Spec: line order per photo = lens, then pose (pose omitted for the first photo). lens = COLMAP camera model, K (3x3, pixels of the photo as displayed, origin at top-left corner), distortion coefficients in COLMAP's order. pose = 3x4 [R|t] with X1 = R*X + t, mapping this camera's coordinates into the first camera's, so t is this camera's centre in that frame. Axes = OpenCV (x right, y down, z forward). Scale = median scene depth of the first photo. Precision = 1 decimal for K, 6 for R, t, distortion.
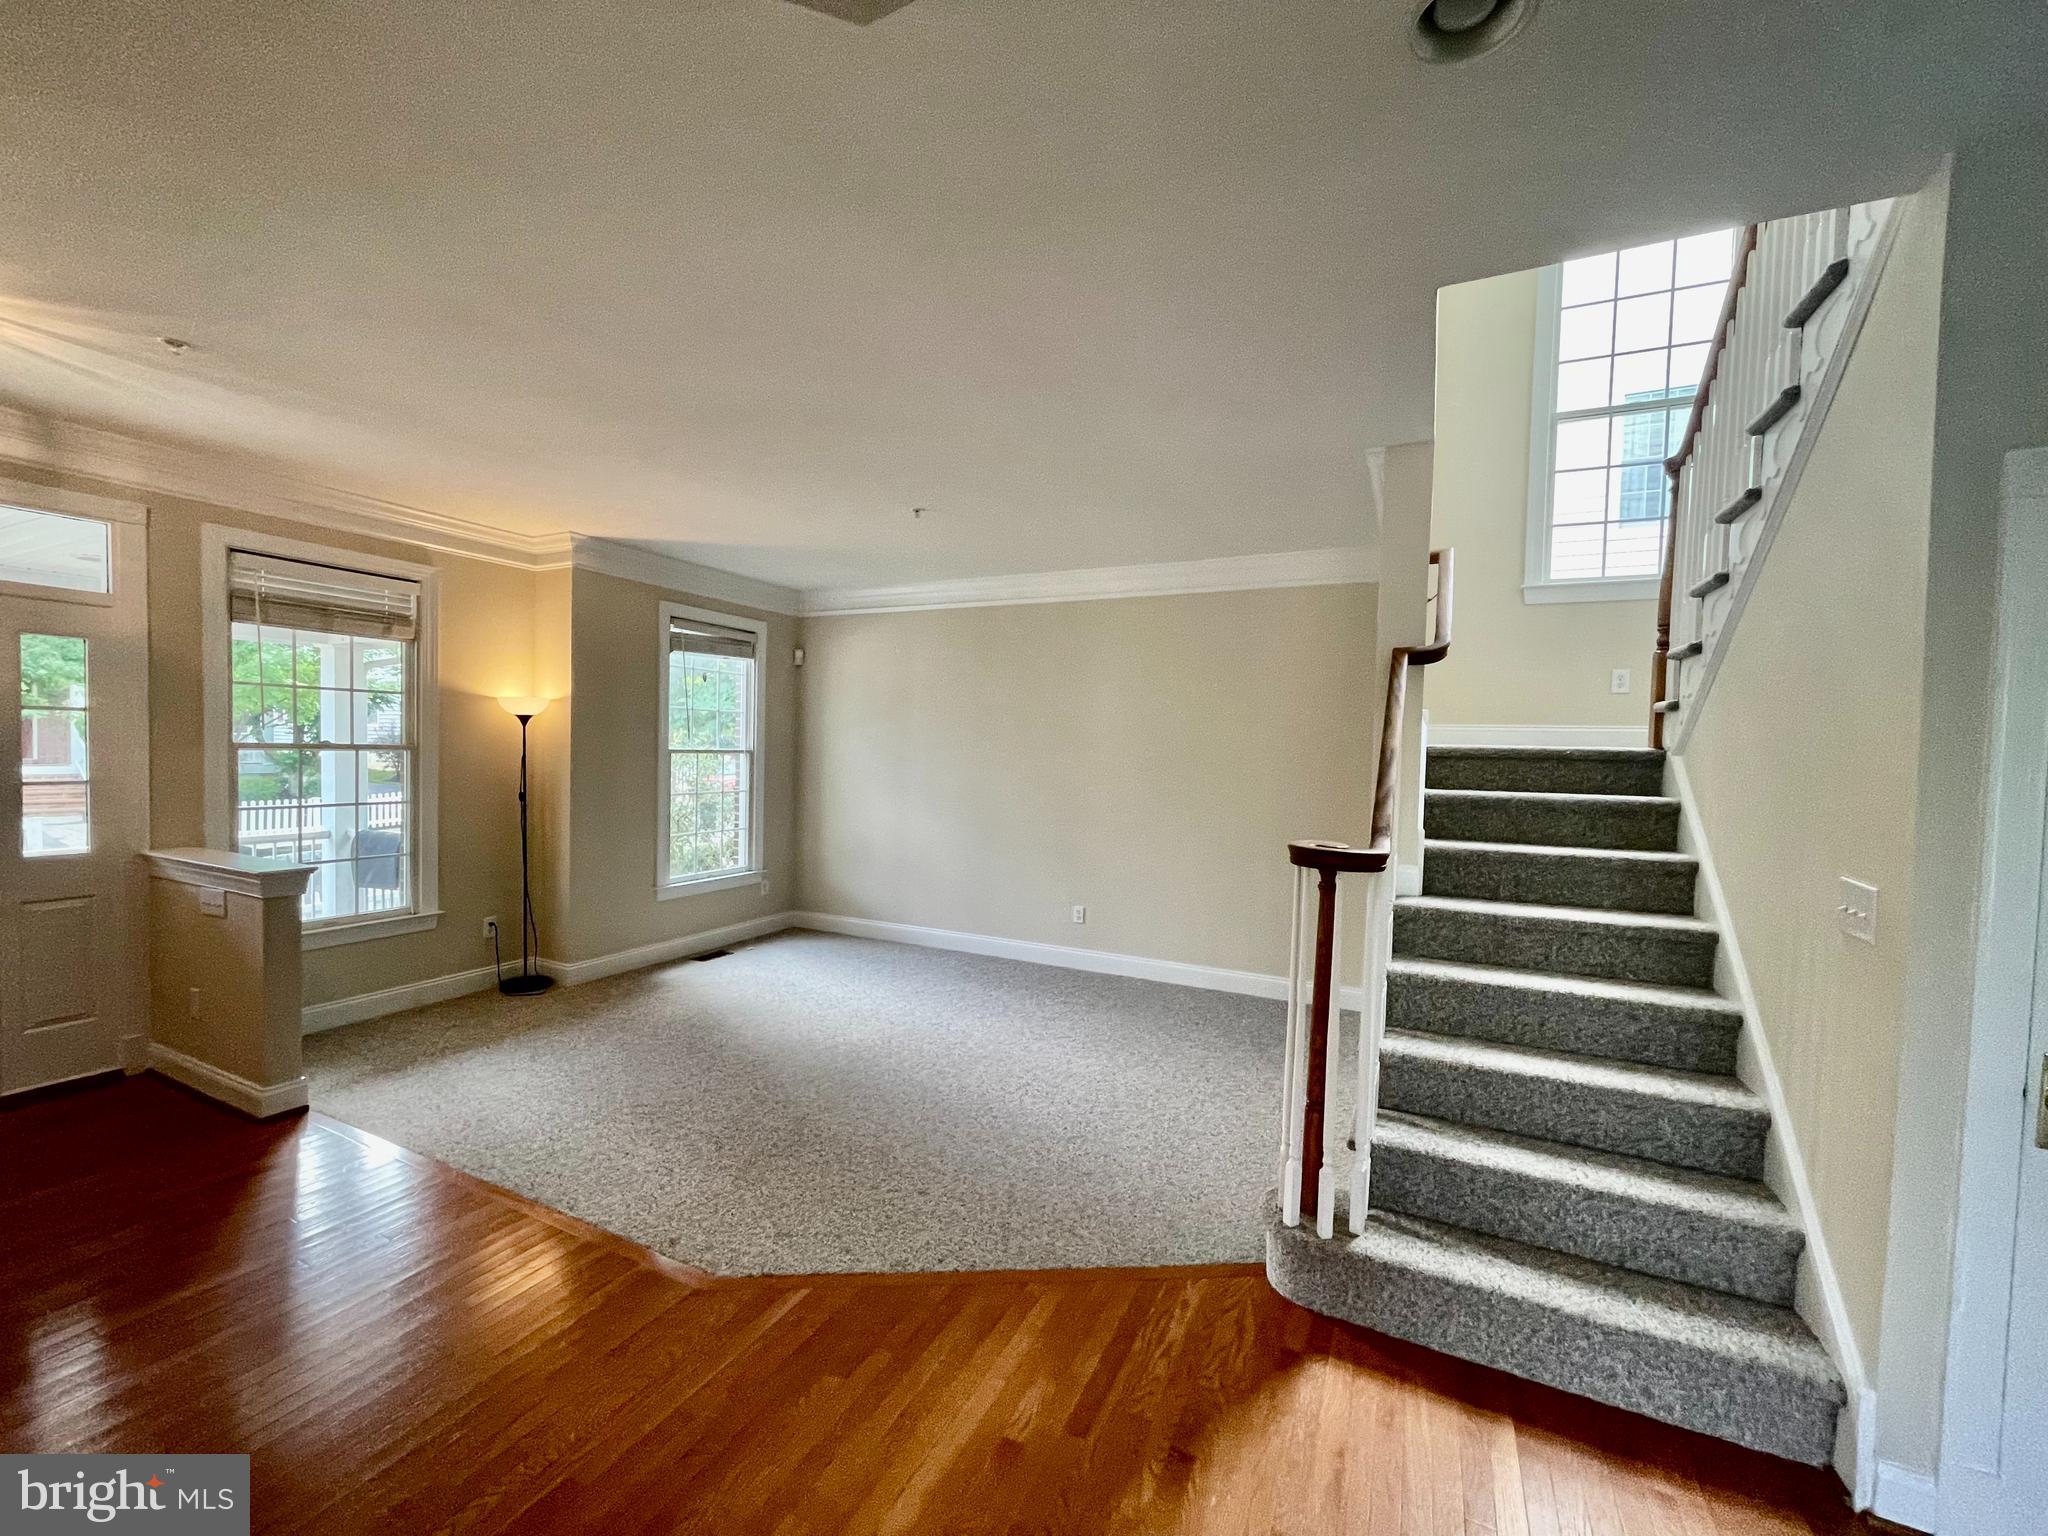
lens RADIAL K [[827.3, 0, 1020.0], [0, 827.3, 776.1], [0, 0, 1]] dist [0.001138, -0.000168]
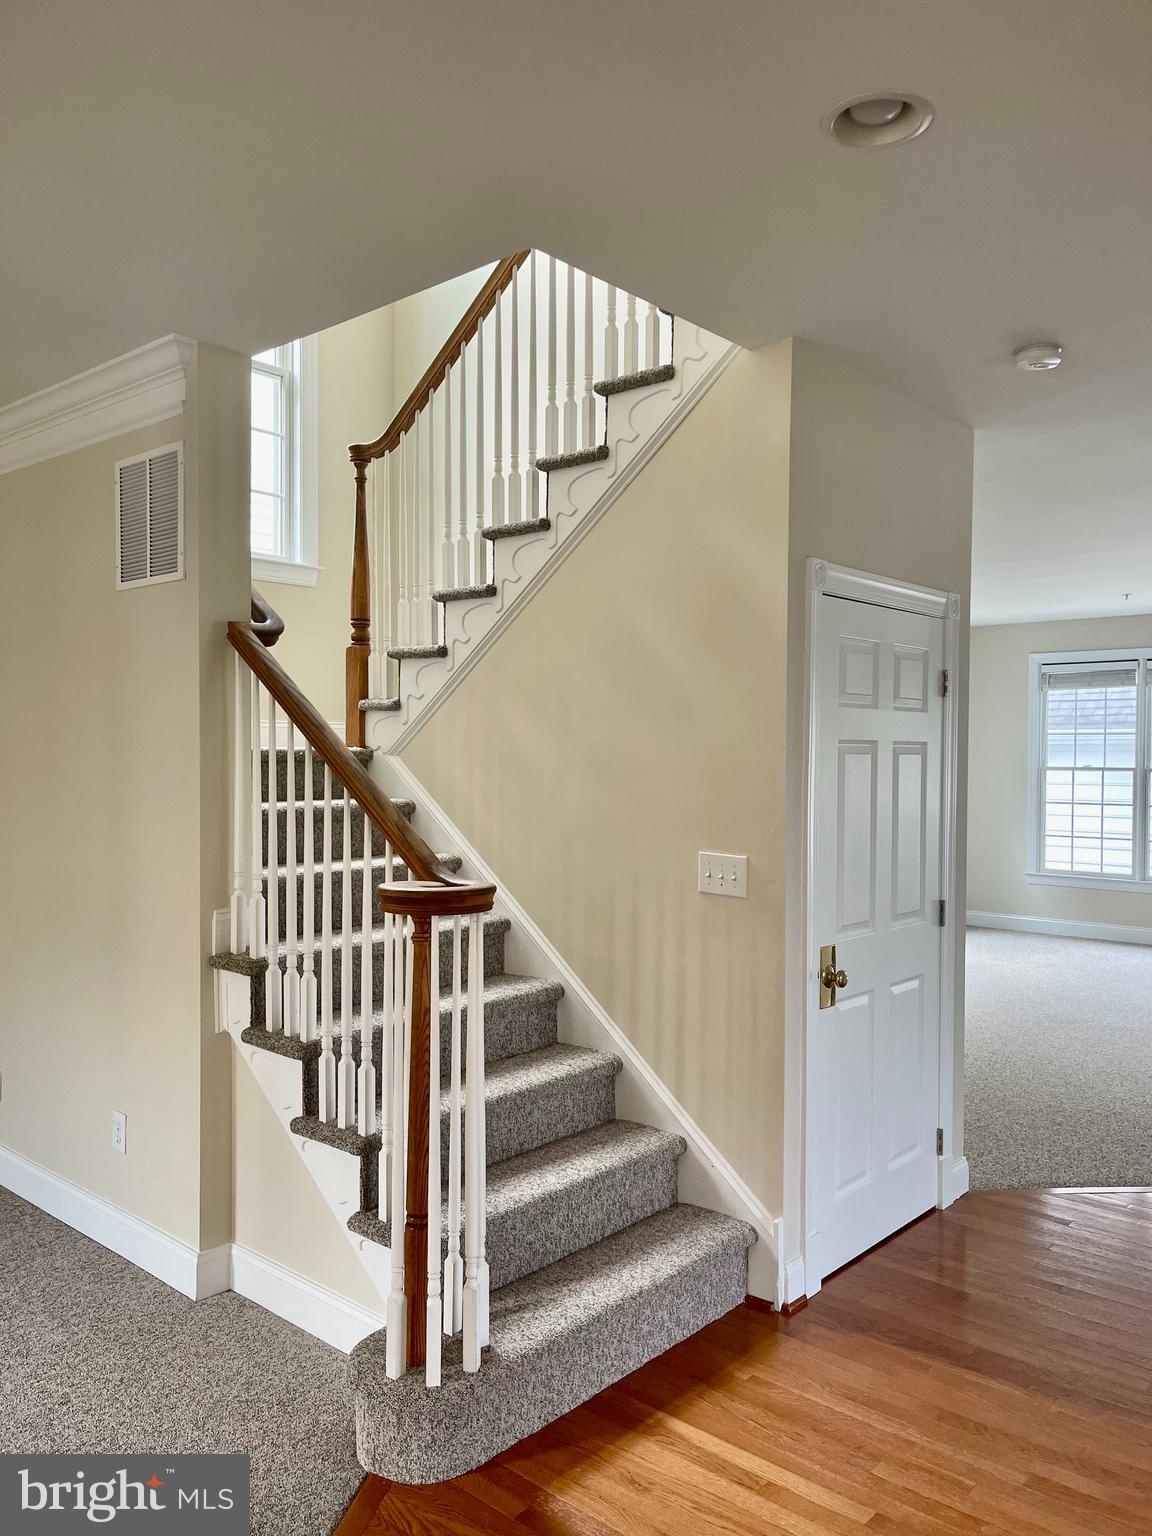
lens RADIAL K [[1165.7, 0, 592.1], [0, 1165.7, 782.2], [0, 0, 1]] dist [0.053526, -0.003916]
pose [[0.256411, -0.045292, 0.965506, -0.422329], [0.034263, 0.998700, 0.037749, -0.032453], [-0.965960, 0.023402, 0.257630, 0.356950]]
